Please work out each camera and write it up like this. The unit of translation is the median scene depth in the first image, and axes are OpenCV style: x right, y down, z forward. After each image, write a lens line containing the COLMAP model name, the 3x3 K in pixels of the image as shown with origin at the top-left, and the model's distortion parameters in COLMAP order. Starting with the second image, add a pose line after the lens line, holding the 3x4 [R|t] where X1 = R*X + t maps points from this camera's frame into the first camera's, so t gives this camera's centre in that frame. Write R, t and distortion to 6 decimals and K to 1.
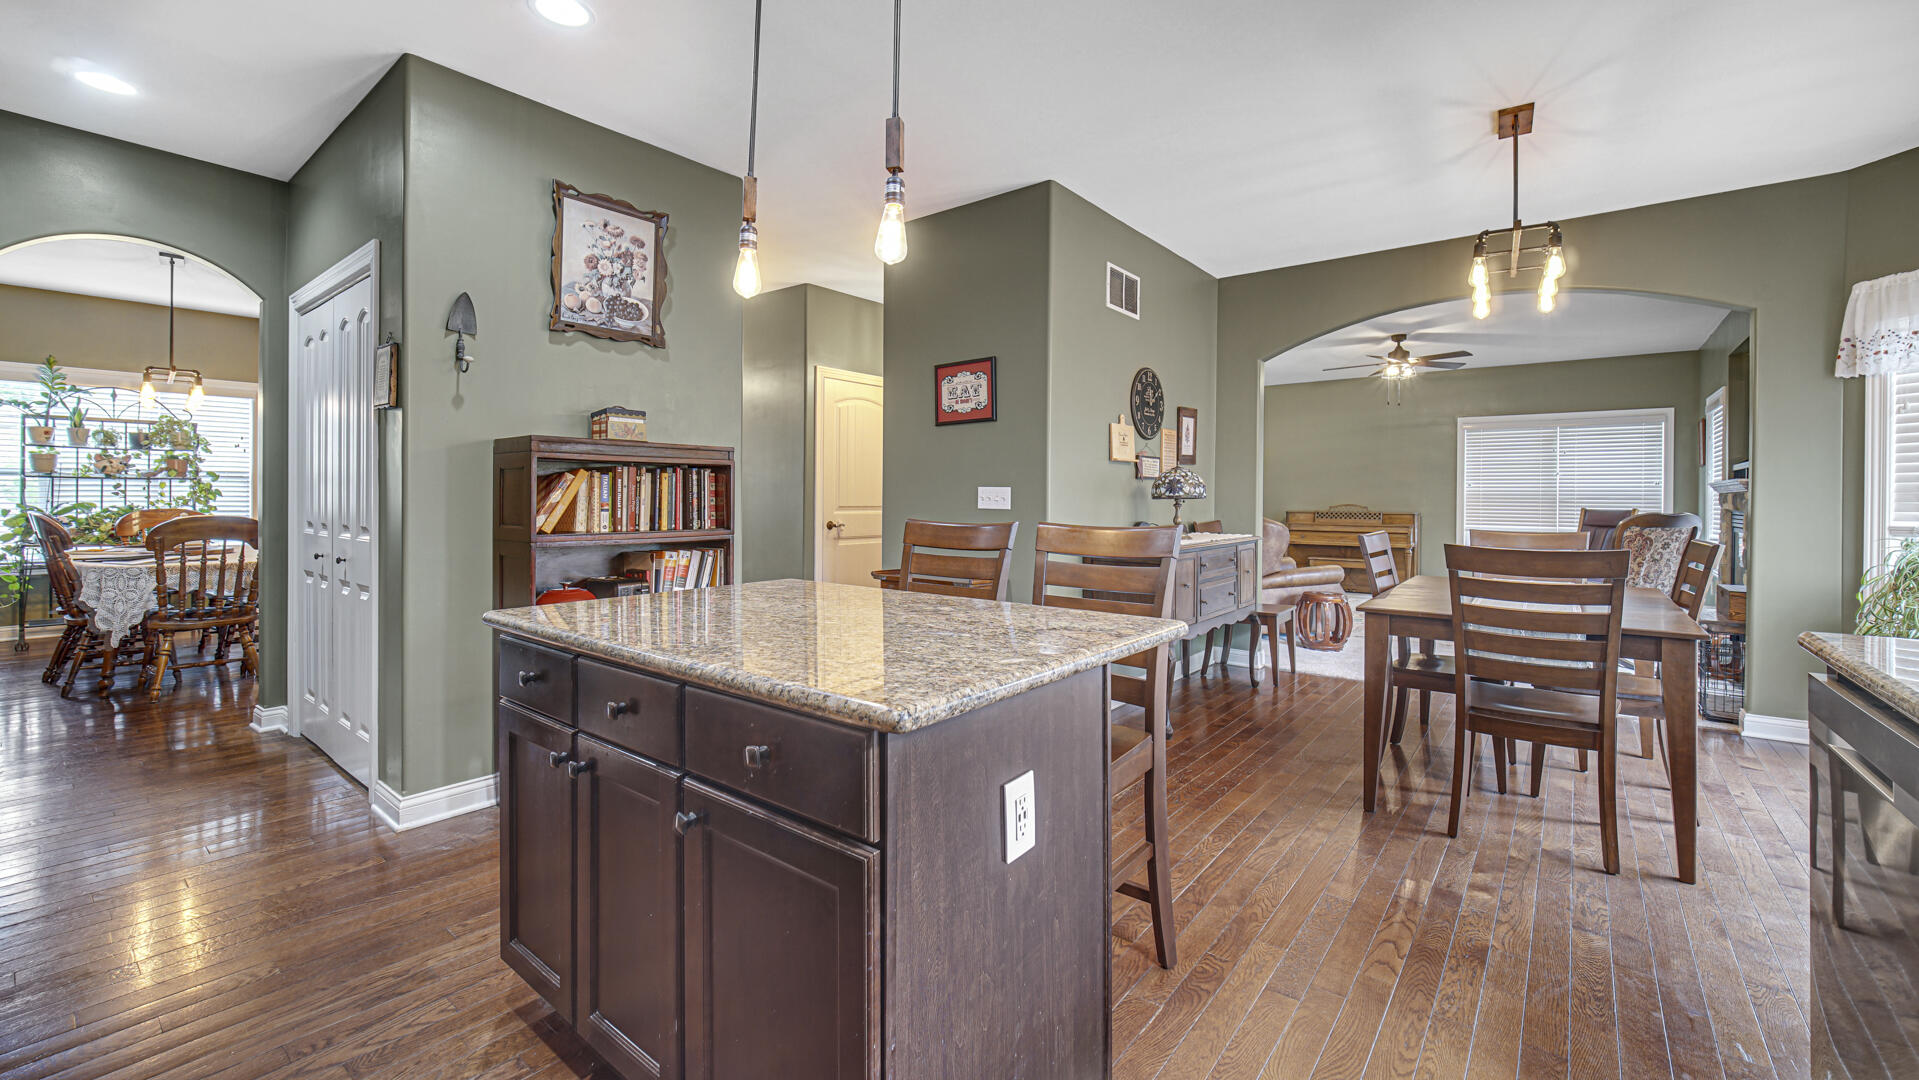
lens RADIAL K [[761.8, 0, 970.7], [0, 761.8, 502.6], [0, 0, 1]] dist [-0.006479, 0.000216]
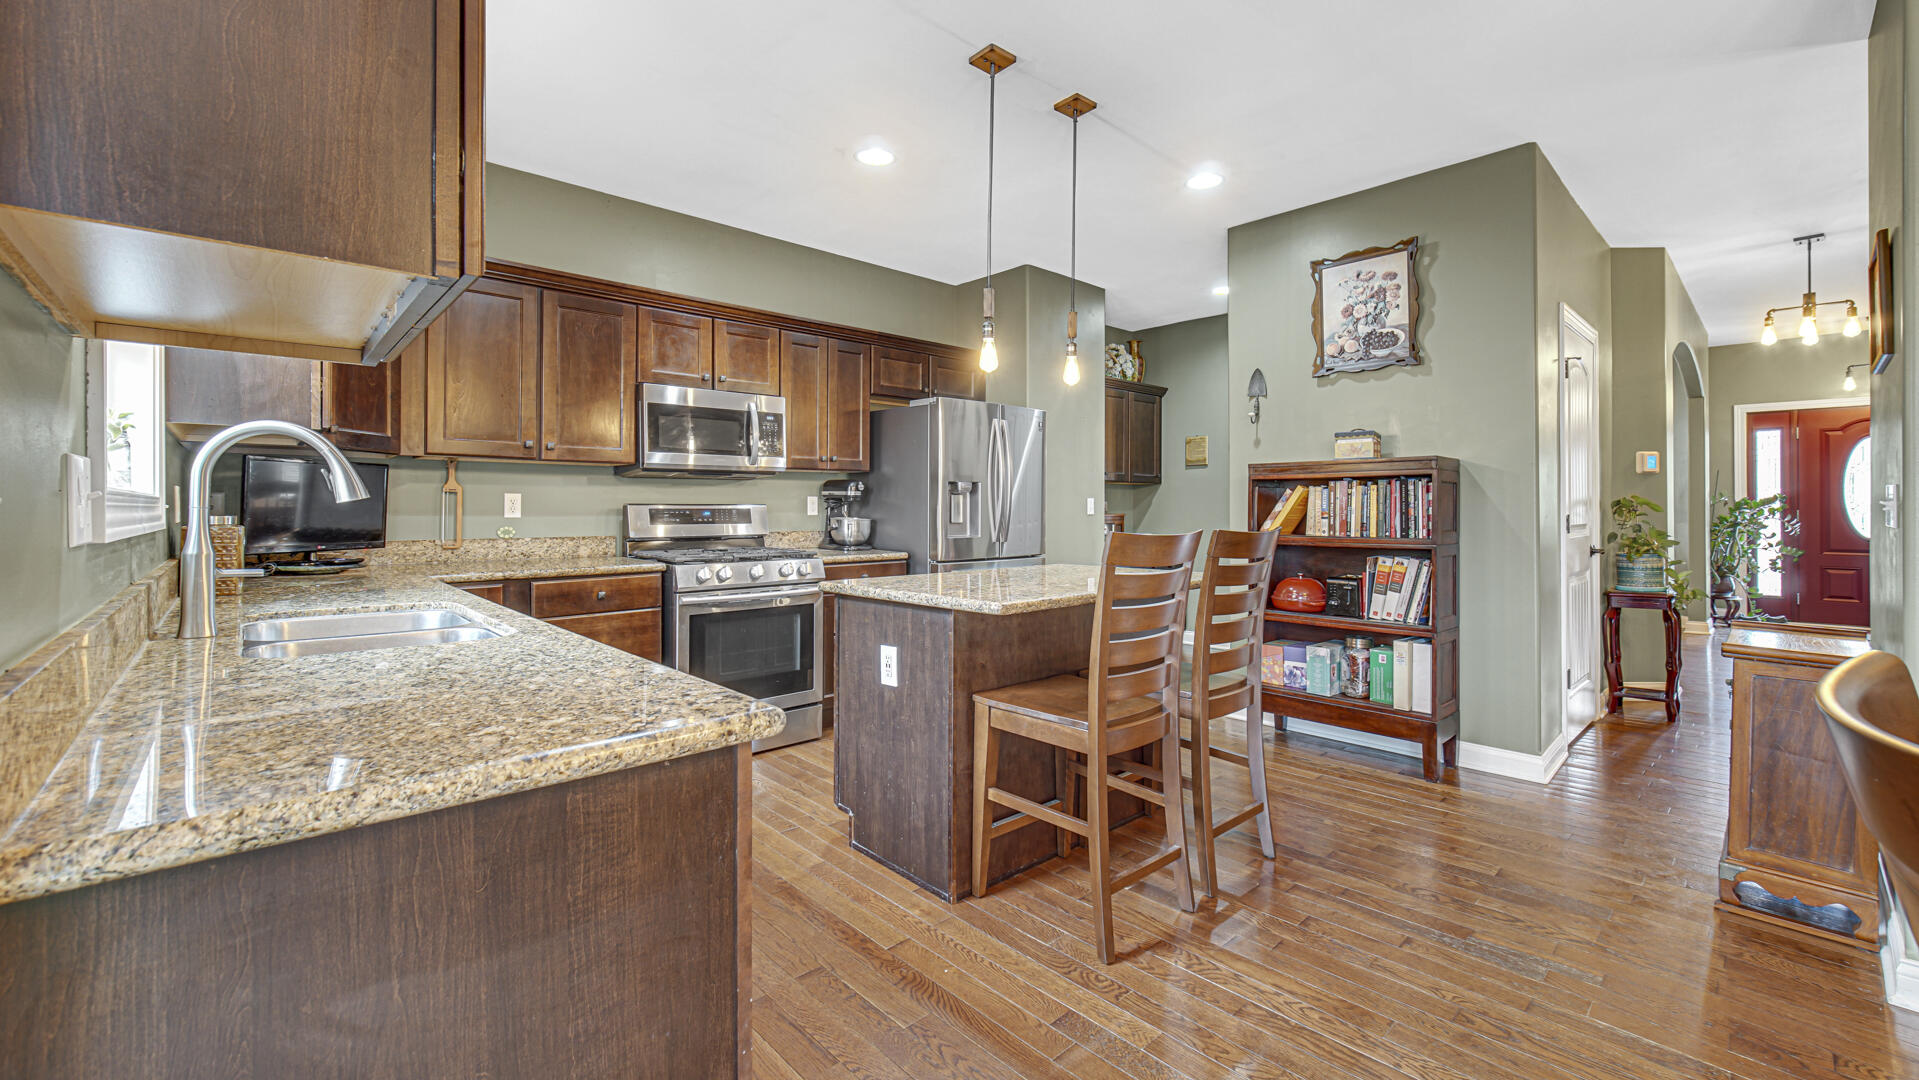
lens RADIAL K [[778.0, 0, 952.6], [0, 778.0, 501.8], [0, 0, 1]] dist [-0.000594, -0.001189]
pose [[-0.160684, -0.012359, -0.986928, 0.783127], [-0.009446, 0.999895, -0.010983, 0.003248], [0.986961, 0.007558, -0.160784, 0.566467]]
